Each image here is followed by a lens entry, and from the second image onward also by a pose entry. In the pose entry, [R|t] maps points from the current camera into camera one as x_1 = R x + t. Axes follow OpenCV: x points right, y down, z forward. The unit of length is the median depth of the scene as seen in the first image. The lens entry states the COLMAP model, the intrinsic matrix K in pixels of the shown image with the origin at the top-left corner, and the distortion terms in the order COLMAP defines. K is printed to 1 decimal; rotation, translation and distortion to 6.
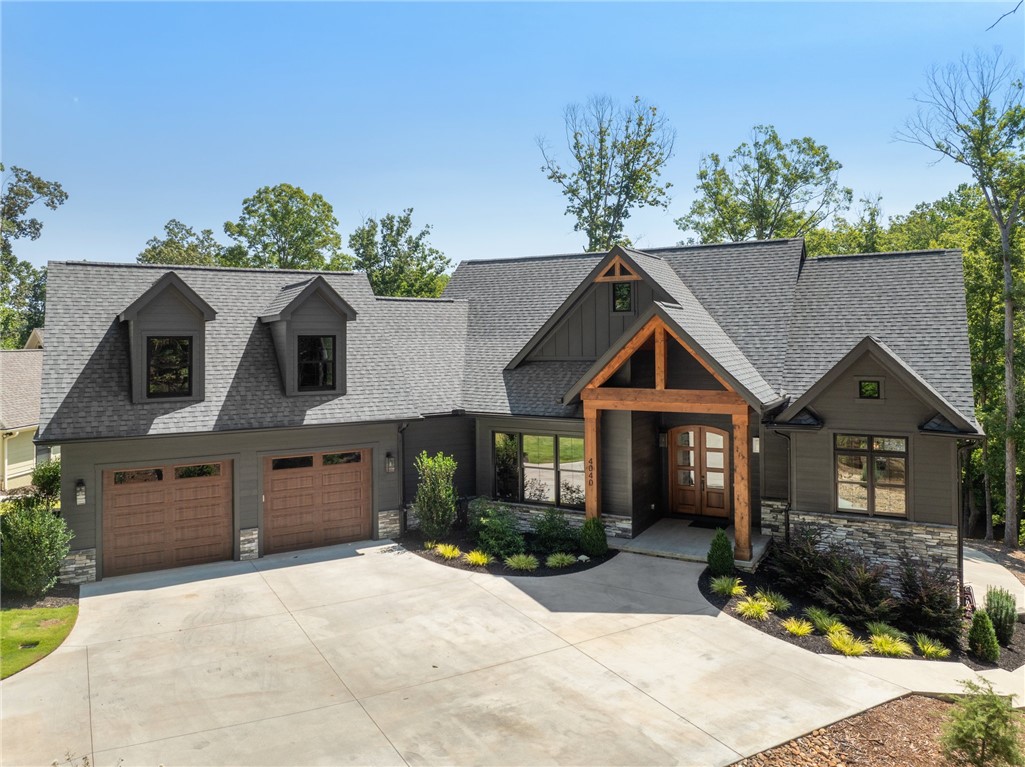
lens RADIAL K [[728.5, 0, 513.6], [0, 728.5, 321.4], [0, 0, 1]] dist [-0.029746, 0.001558]
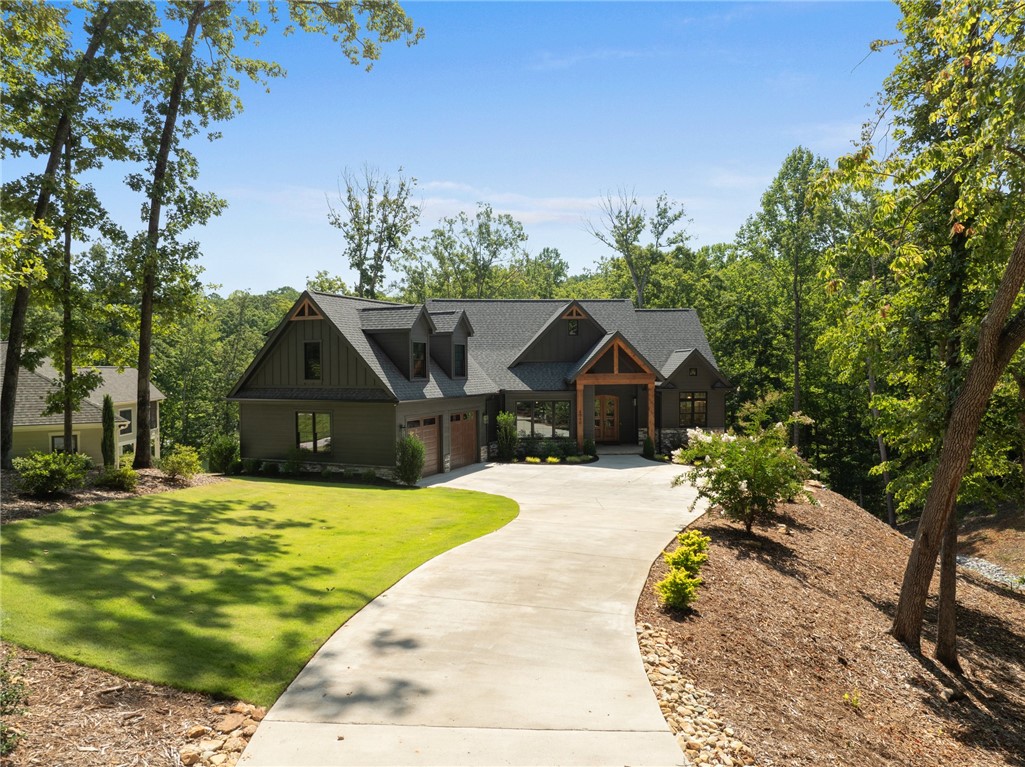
lens RADIAL K [[747.8, 0, 512.5], [0, 747.8, 383.5], [0, 0, 1]] dist [-0.030321, -0.000843]
pose [[0.810772, -0.015256, 0.585163, -1.223179], [-0.011187, 0.999074, 0.041548, 0.035814], [-0.585255, -0.040232, 0.809851, -0.519321]]
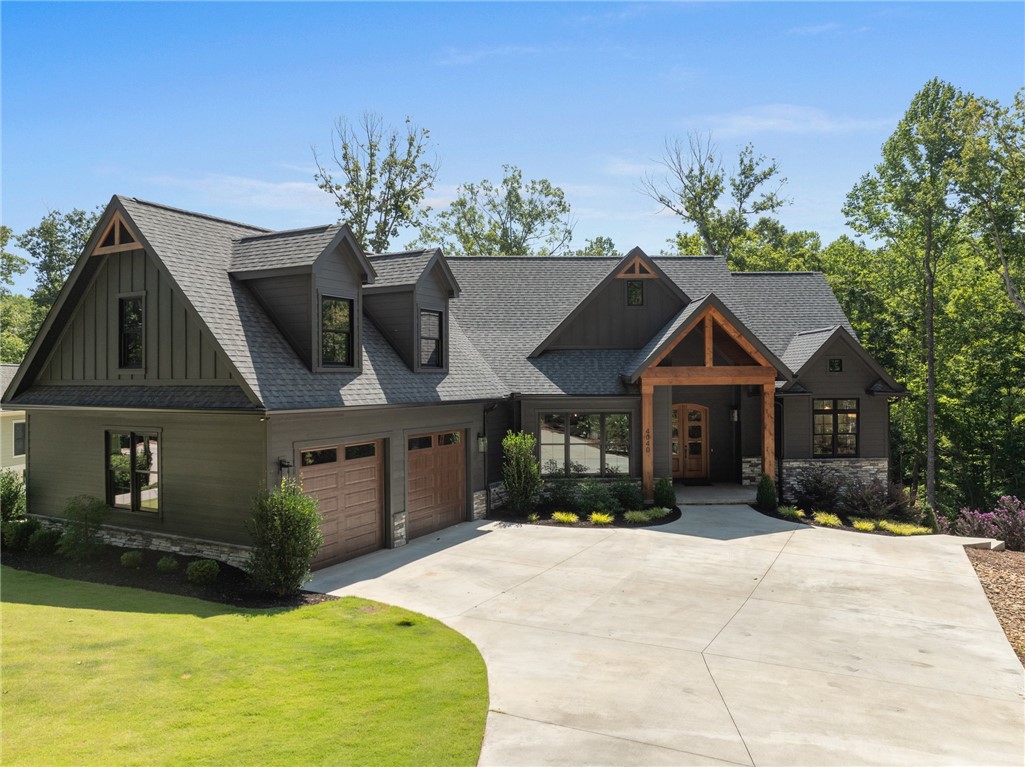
lens RADIAL K [[747.8, 0, 512.5], [0, 747.8, 383.5], [0, 0, 1]] dist [-0.030321, -0.000843]
pose [[0.850359, -0.004415, 0.526184, -0.702502], [-0.010239, 0.999637, 0.024934, 0.090526], [-0.526103, -0.026590, 0.850005, 0.111452]]
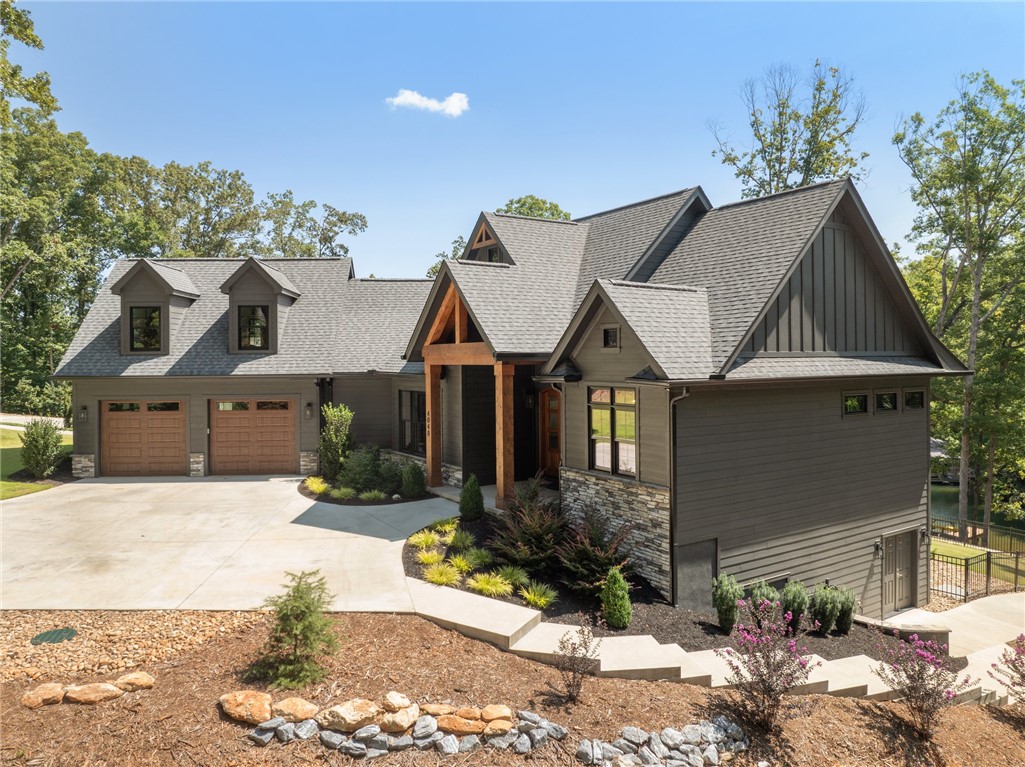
lens RADIAL K [[737.4, 0, 541.5], [0, 737.4, 350.5], [0, 0, 1]] dist [-0.005859, -0.067571]
pose [[0.891558, -0.003593, -0.452893, 0.766054], [0.012056, 0.999802, 0.015802, 0.085381], [0.452747, -0.019549, 0.891425, 0.104290]]
